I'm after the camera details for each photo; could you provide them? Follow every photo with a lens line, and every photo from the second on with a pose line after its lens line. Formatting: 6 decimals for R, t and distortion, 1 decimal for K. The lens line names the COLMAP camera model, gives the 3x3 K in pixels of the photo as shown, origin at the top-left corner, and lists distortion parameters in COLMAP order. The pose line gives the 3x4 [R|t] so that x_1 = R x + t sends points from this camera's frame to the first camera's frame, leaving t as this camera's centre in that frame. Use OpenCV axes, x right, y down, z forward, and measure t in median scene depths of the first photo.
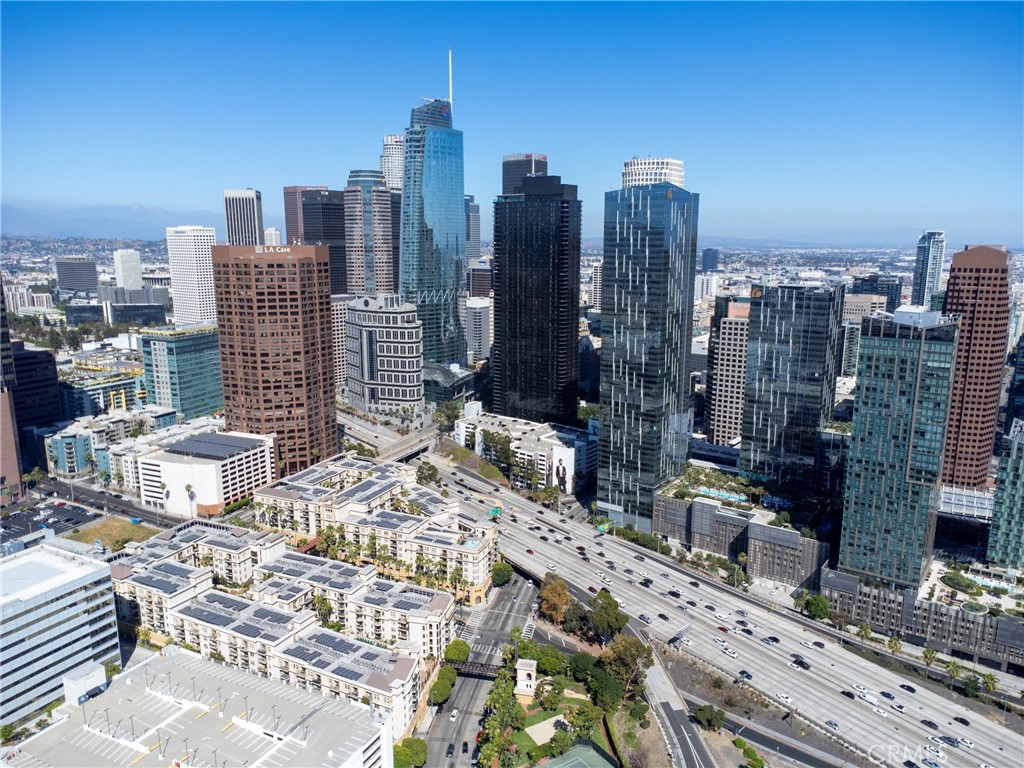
lens RADIAL K [[736.5, 0, 510.0], [0, 736.5, 389.8], [0, 0, 1]] dist [0.009105, 0.004767]
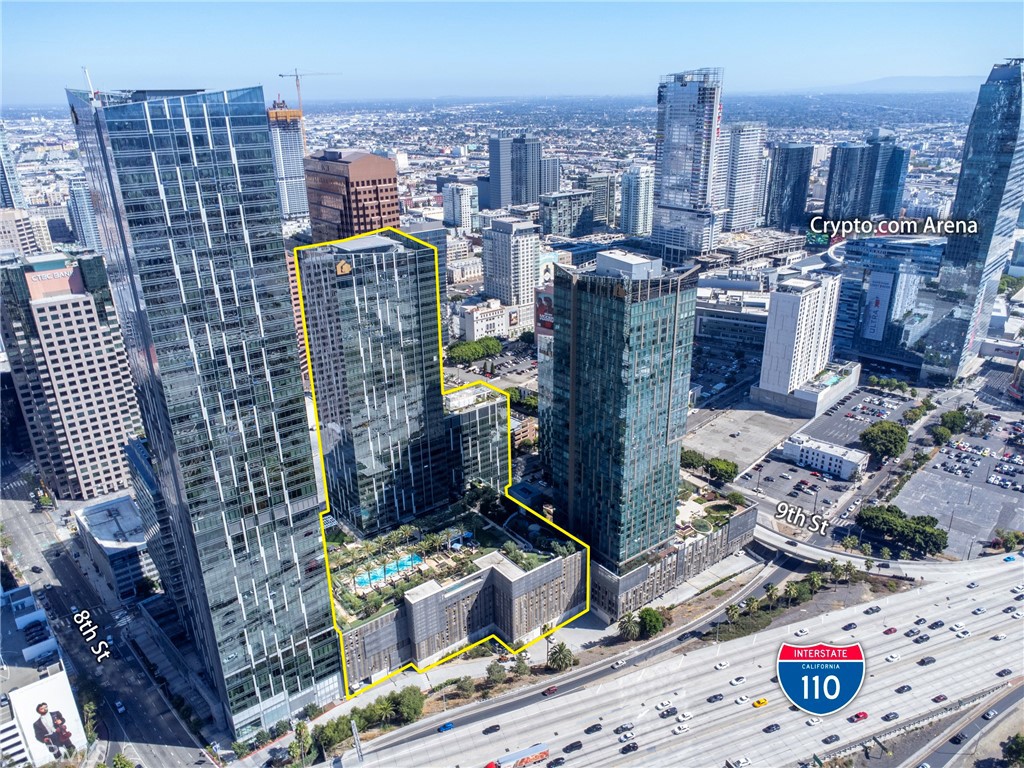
lens RADIAL K [[736.5, 0, 510.0], [0, 736.5, 389.8], [0, 0, 1]] dist [0.009105, 0.004767]
pose [[0.269871, -0.370210, 0.888884, -0.228796], [0.211276, 0.923406, 0.320443, -0.207762], [-0.939432, 0.101321, 0.327417, 0.673121]]
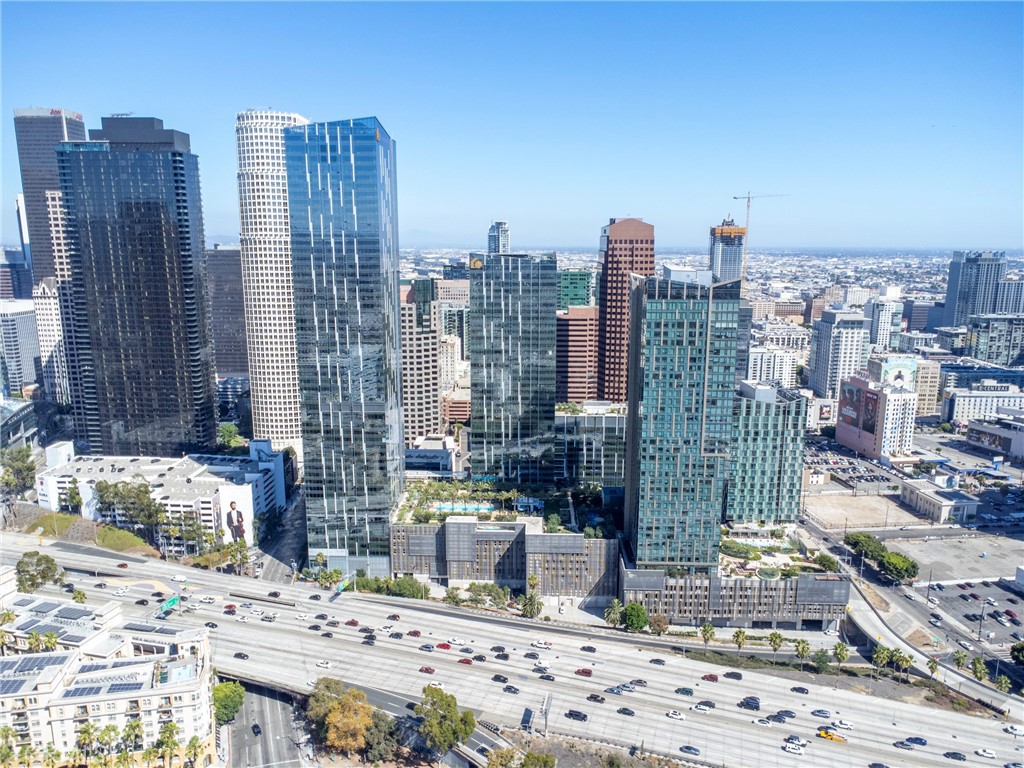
lens RADIAL K [[736.5, 0, 510.0], [0, 736.5, 389.8], [0, 0, 1]] dist [0.009105, 0.004767]
pose [[0.821712, -0.113841, 0.558417, -0.122308], [0.114538, 0.992842, 0.033861, -0.011662], [-0.558274, 0.036136, 0.828869, 0.285571]]
